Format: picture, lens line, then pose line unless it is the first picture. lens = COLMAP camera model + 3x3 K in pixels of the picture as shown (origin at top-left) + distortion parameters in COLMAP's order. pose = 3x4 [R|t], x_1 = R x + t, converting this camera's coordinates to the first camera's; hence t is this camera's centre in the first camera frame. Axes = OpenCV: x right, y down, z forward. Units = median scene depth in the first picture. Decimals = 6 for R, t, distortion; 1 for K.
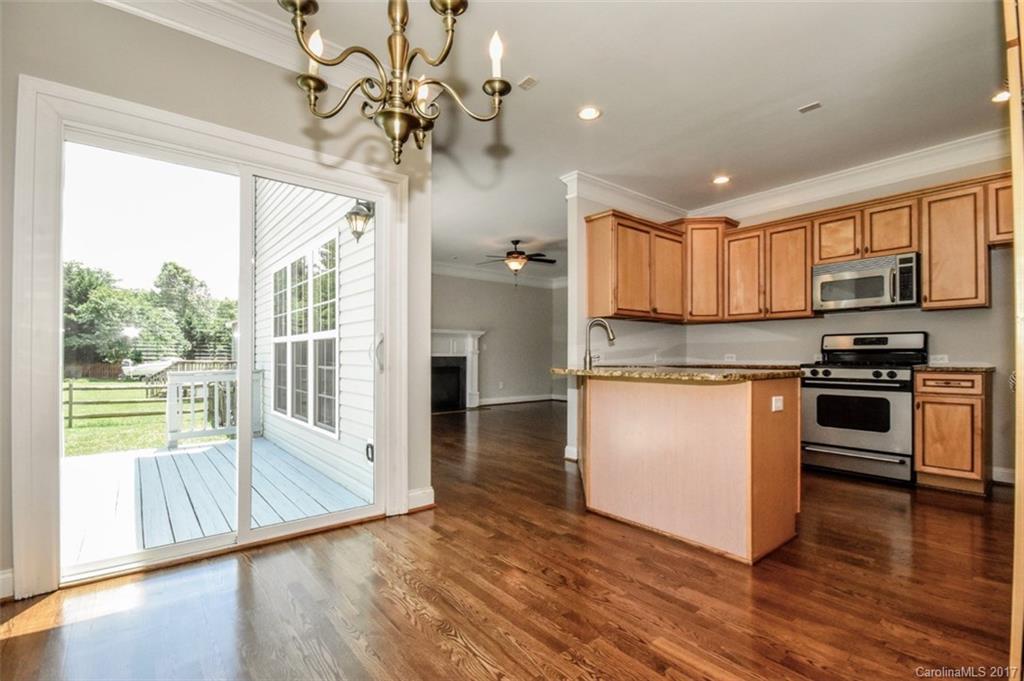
lens RADIAL K [[472.6, 0, 504.0], [0, 472.6, 356.5], [0, 0, 1]] dist [-0.004997, -0.003309]
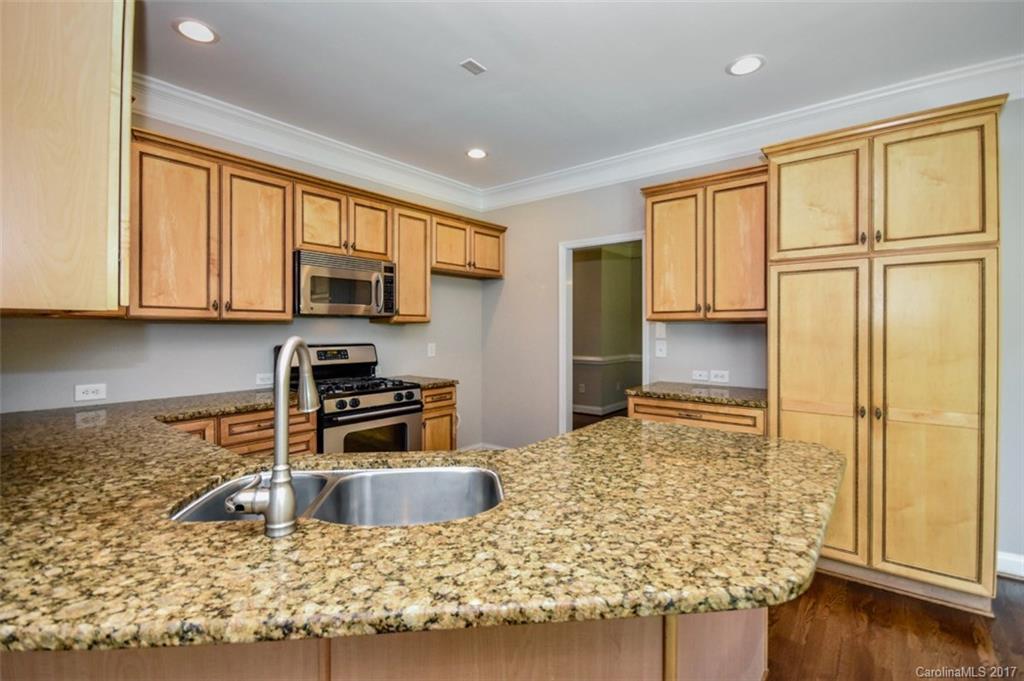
lens RADIAL K [[472.6, 0, 513.6], [0, 472.6, 330.3], [0, 0, 1]] dist [-0.004997, -0.003309]
pose [[-0.235511, -0.008938, 0.971831, -0.096641], [-0.008522, 0.999938, 0.007131, -0.081676], [-0.971834, -0.006603, -0.235572, 0.867505]]
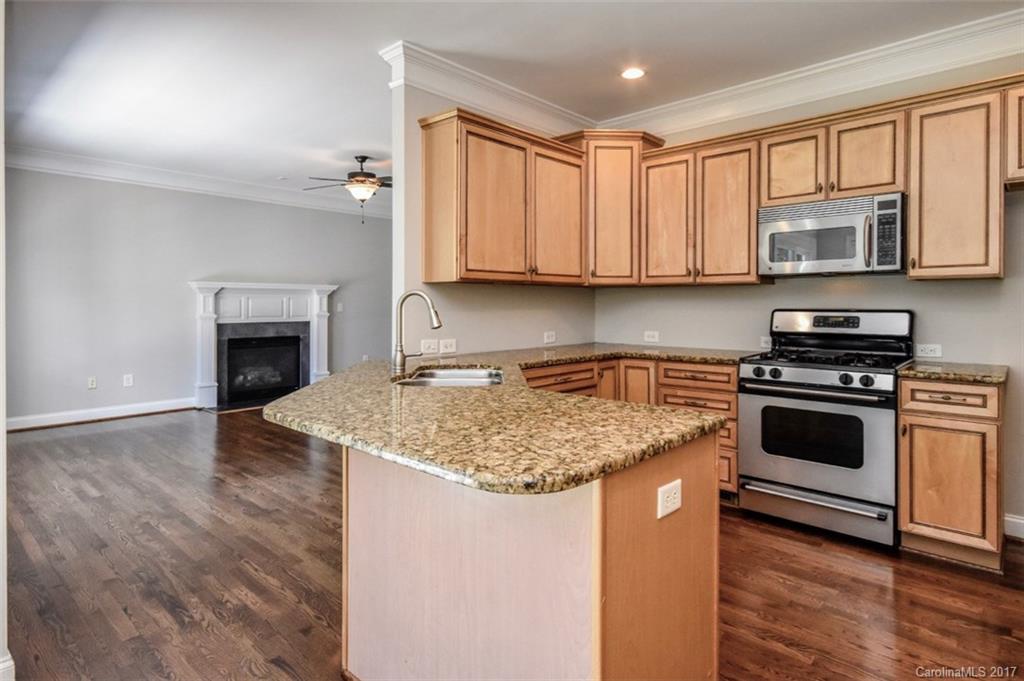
lens RADIAL K [[568.4, 0, 519.2], [0, 568.4, 309.1], [0, 0, 1]] dist [0.002366, 0.007771]
pose [[0.987648, -0.001696, 0.156682, 0.193662], [-0.000300, 0.999919, 0.012716, -0.059701], [-0.156691, -0.012606, 0.987567, 0.254995]]
